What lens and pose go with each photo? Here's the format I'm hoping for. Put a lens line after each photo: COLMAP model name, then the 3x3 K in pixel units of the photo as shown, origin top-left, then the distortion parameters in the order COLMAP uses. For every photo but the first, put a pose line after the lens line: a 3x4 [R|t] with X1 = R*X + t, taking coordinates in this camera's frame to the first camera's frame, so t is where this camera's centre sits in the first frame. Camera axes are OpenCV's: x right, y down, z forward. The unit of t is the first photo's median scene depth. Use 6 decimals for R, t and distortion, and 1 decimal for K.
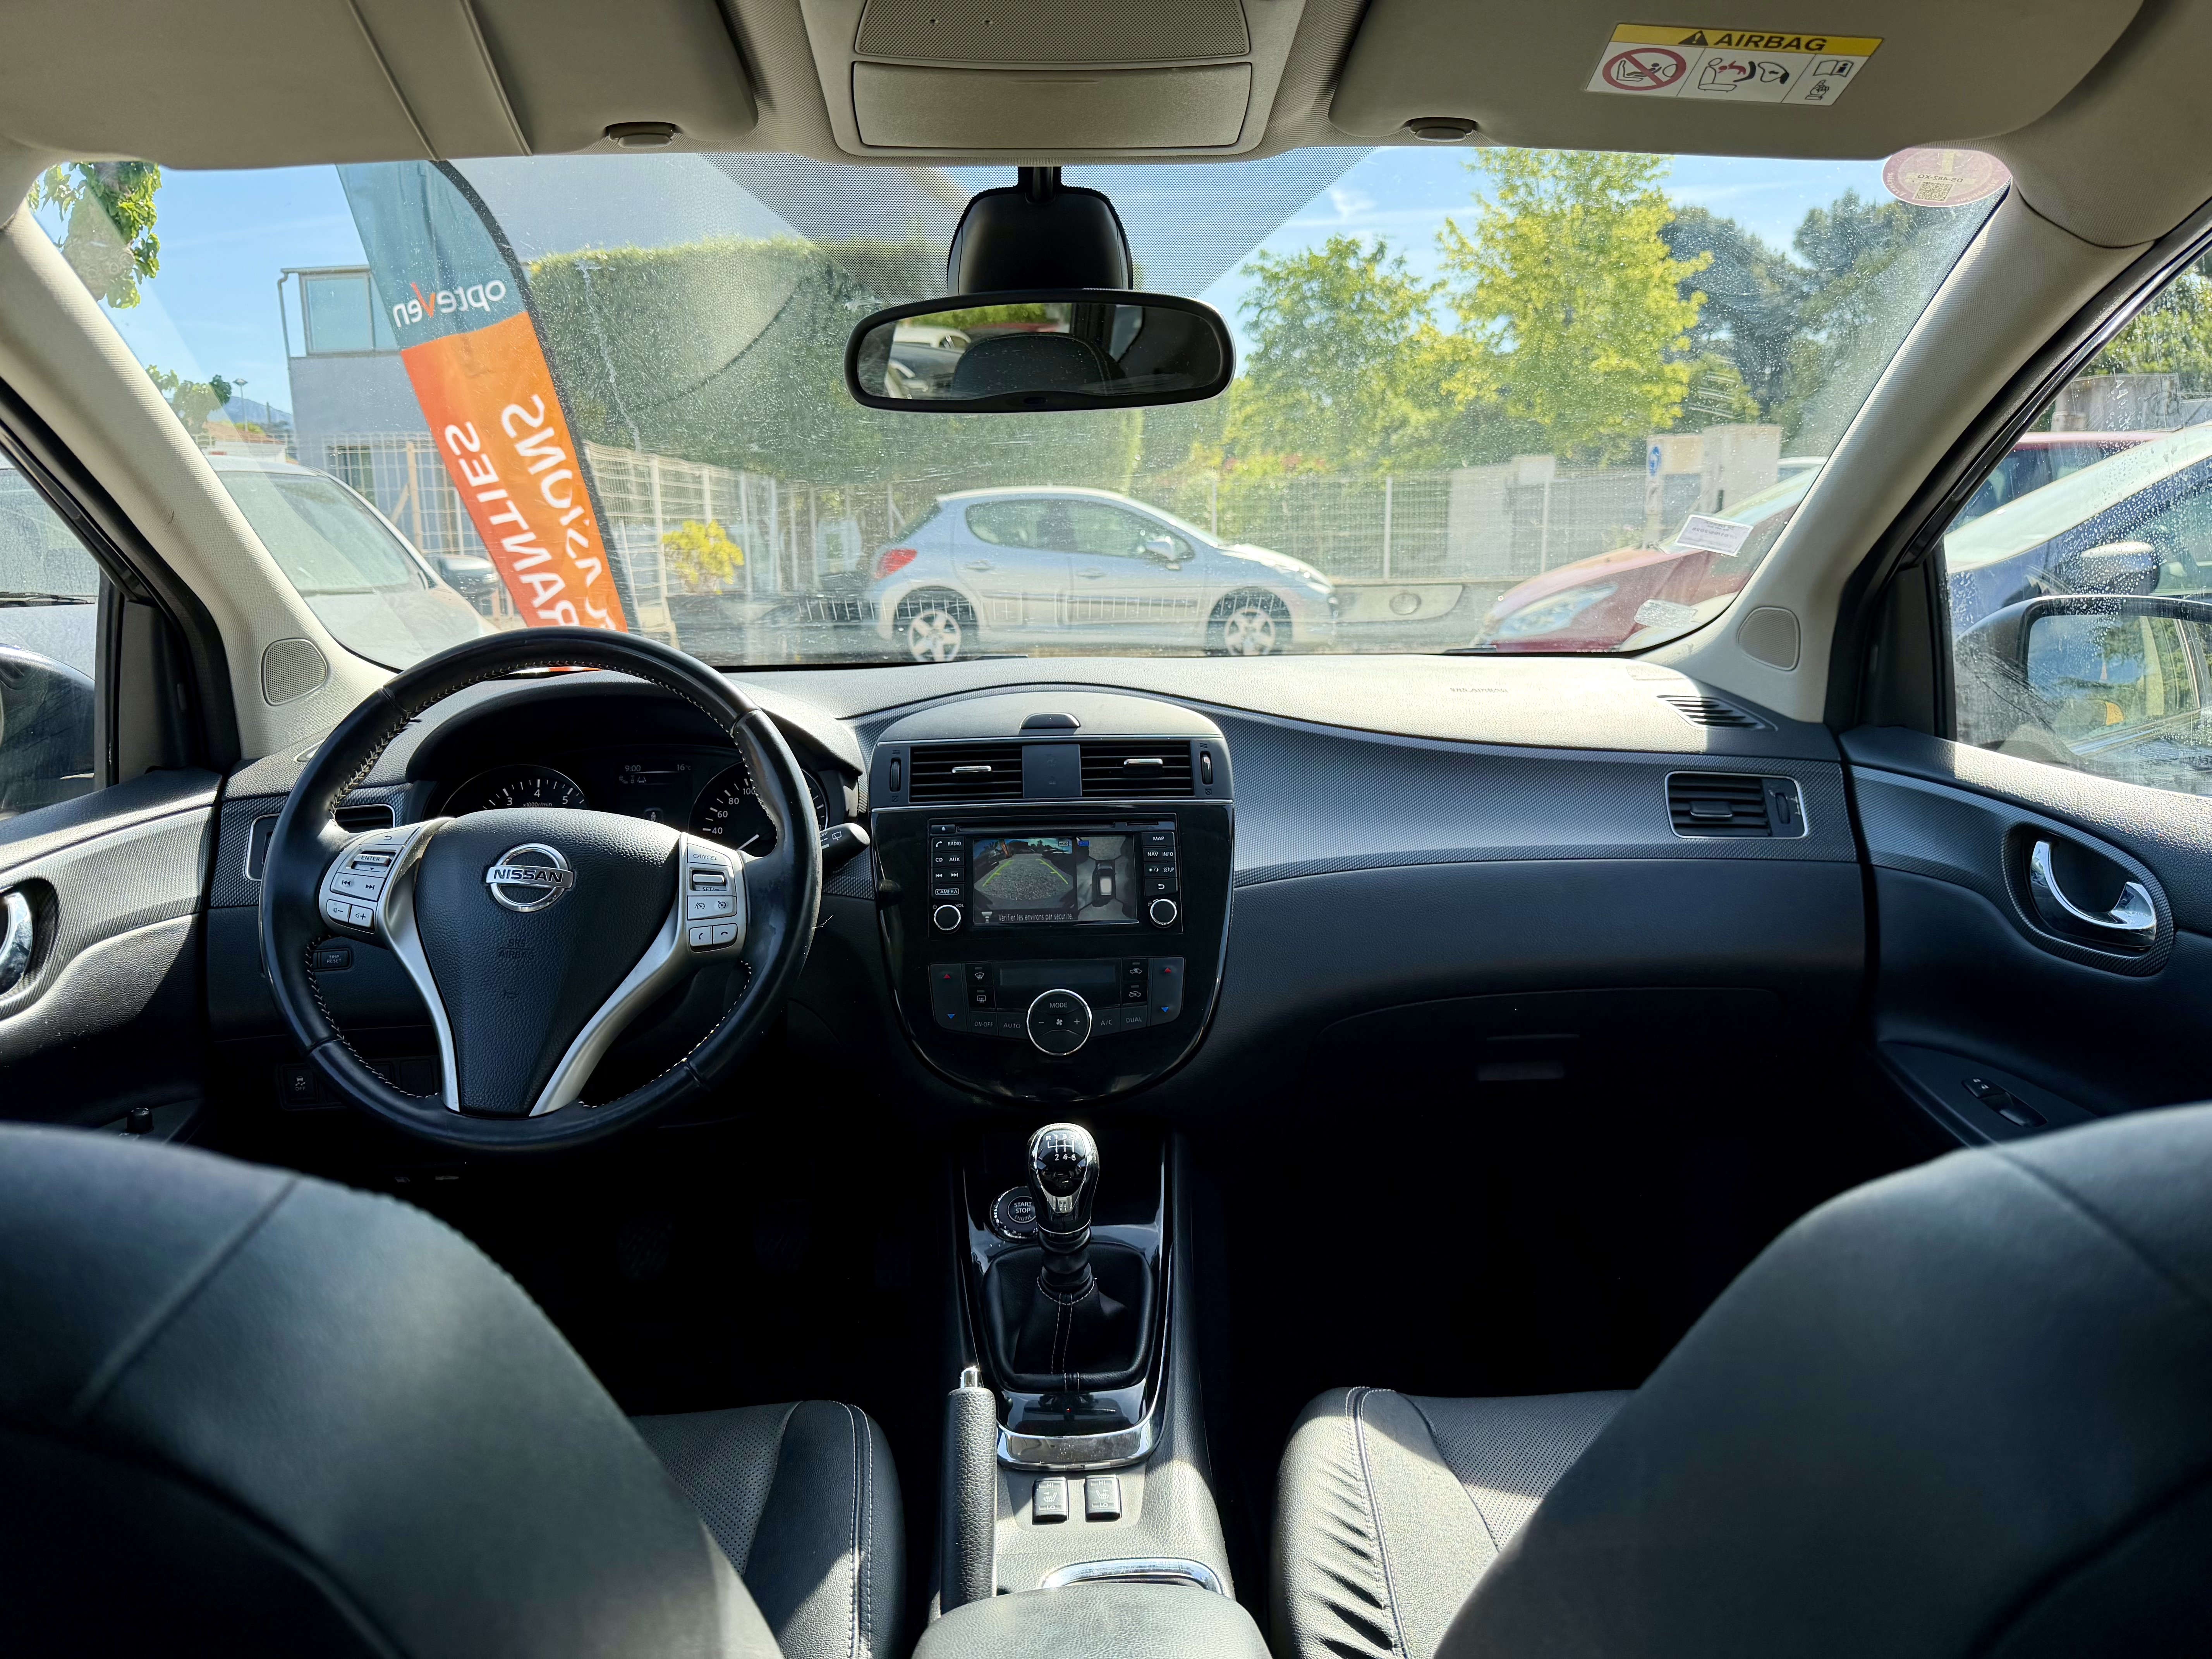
lens RADIAL K [[1556.9, 0, 1101.6], [0, 1556.9, 860.7], [0, 0, 1]] dist [0.033481, -0.040856]
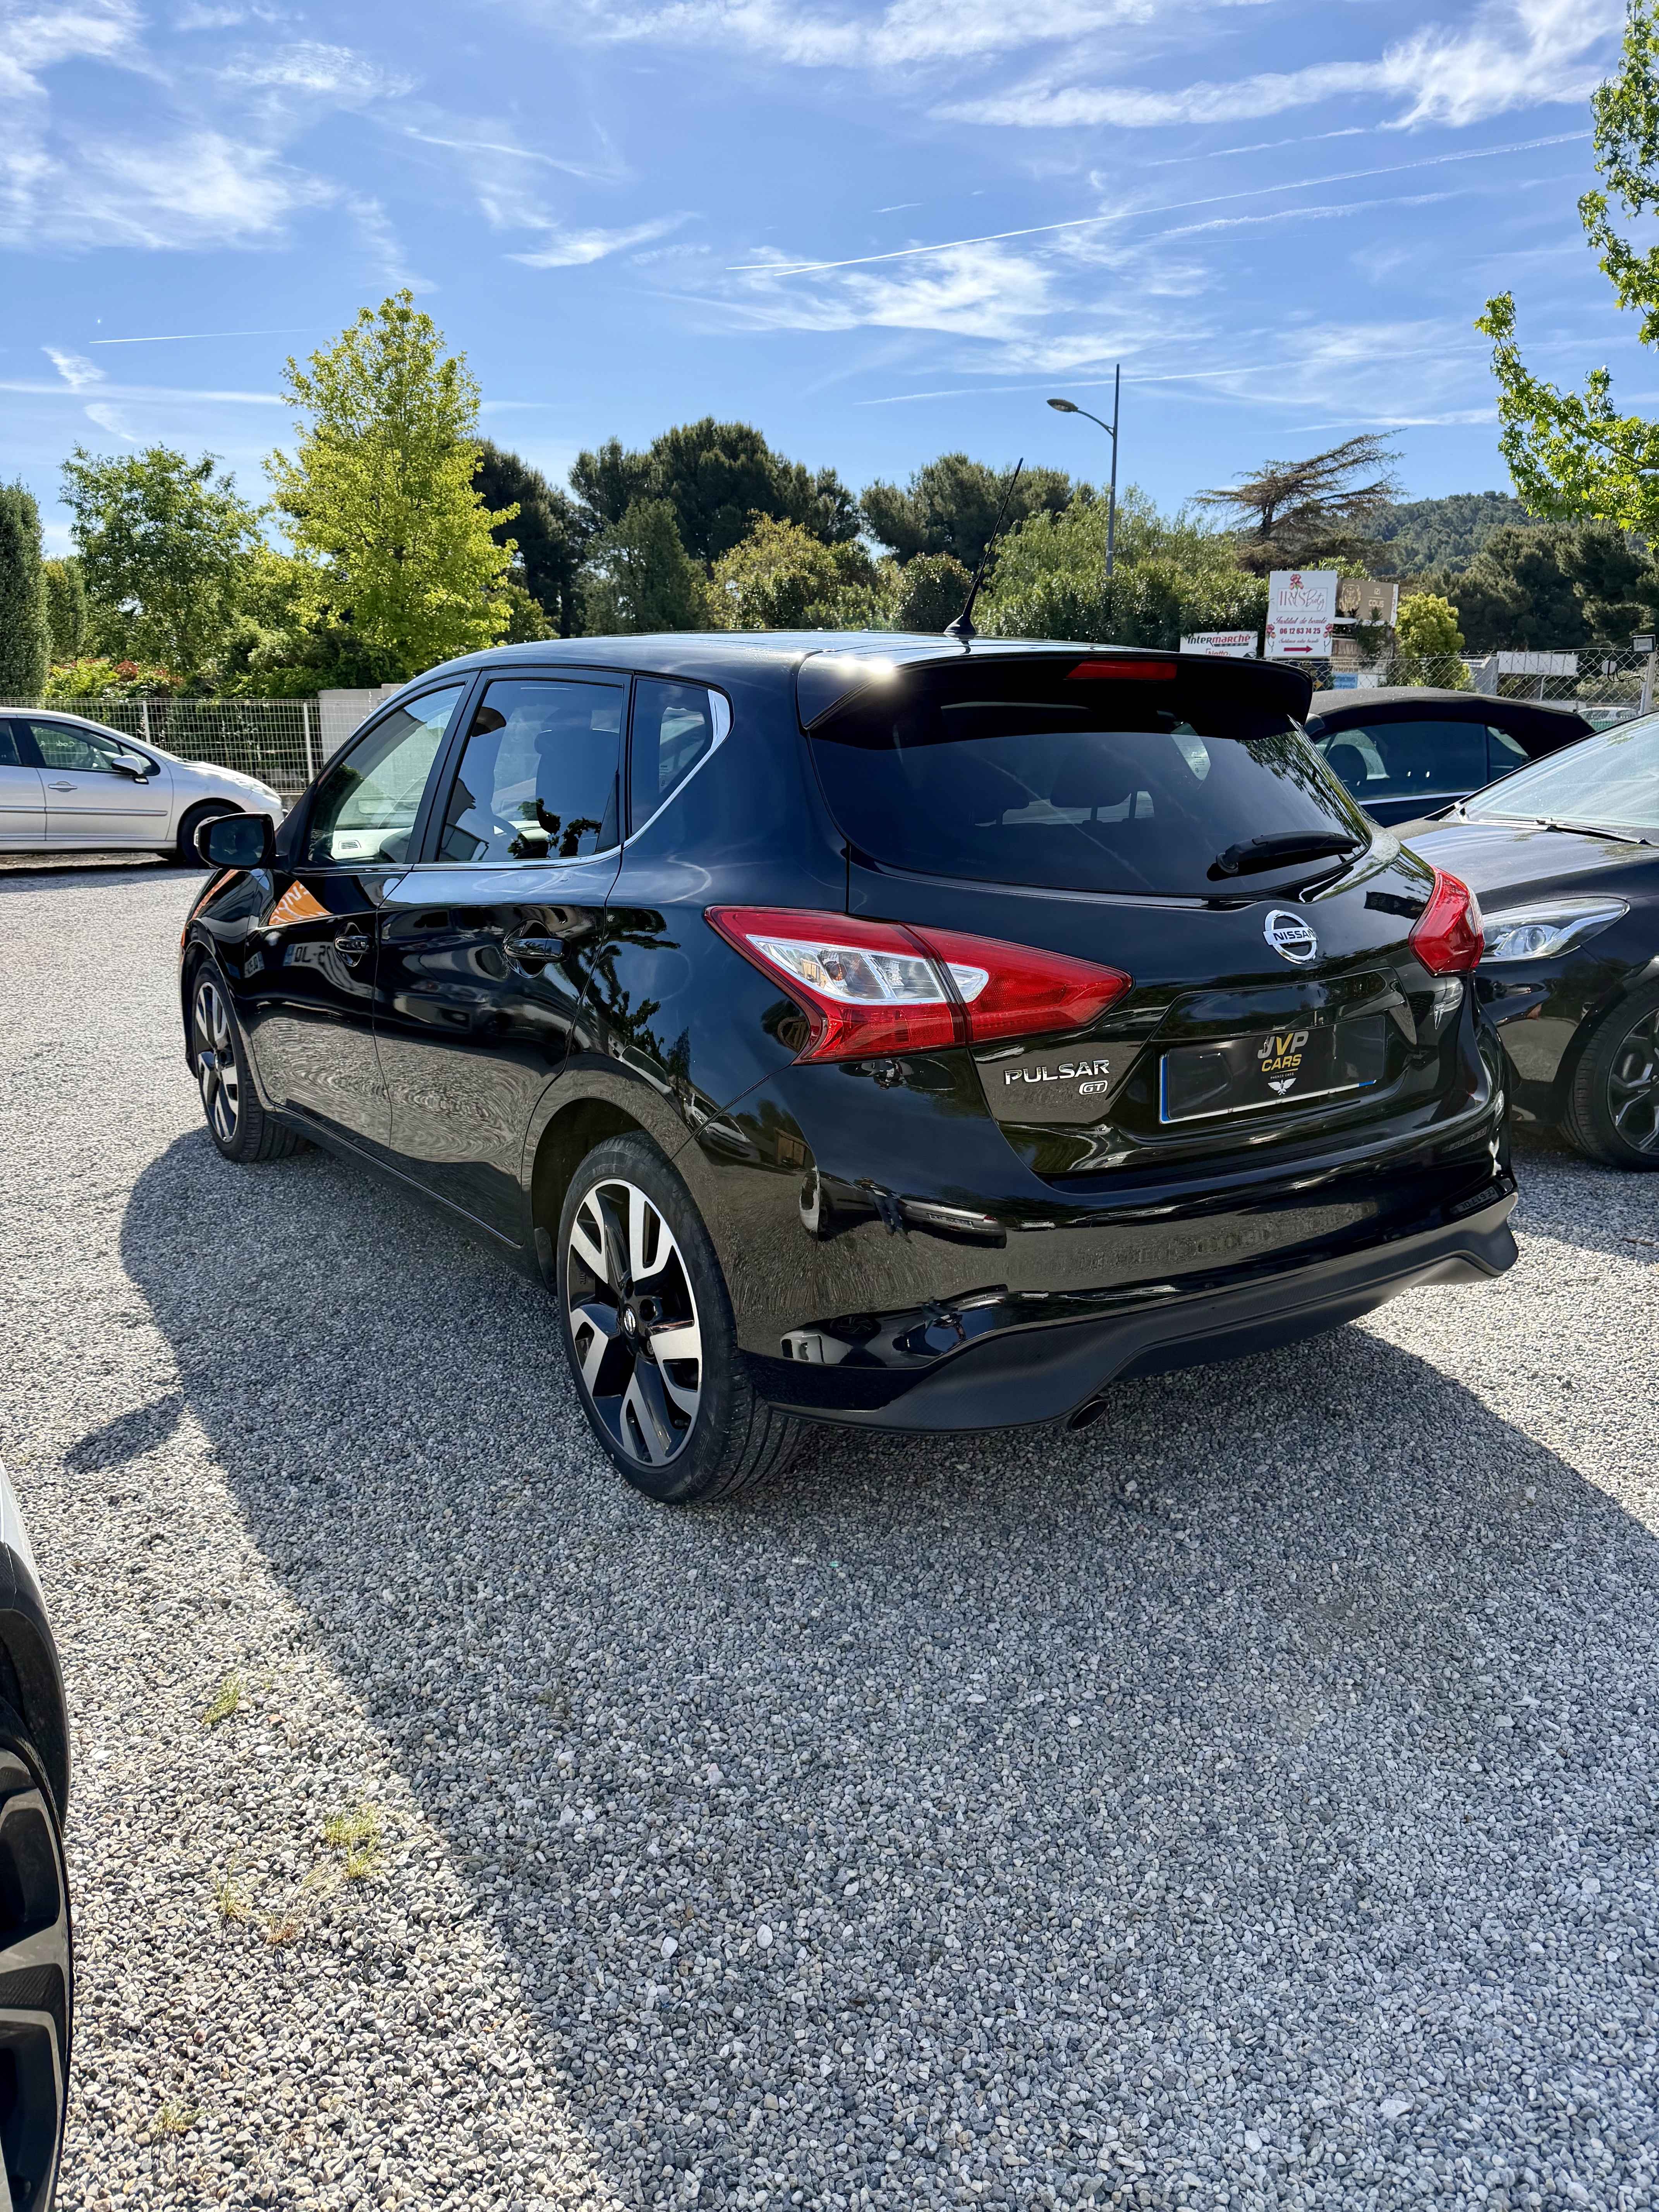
lens RADIAL K [[1556.9, 0, 839.6], [0, 1556.9, 1114.2], [0, 0, 1]] dist [0.033481, -0.040856]
pose [[0.847461, -0.110136, 0.519307, -0.052315], [0.097003, 0.993899, 0.052490, 0.017228], [-0.521920, 0.005891, 0.852974, -0.095413]]
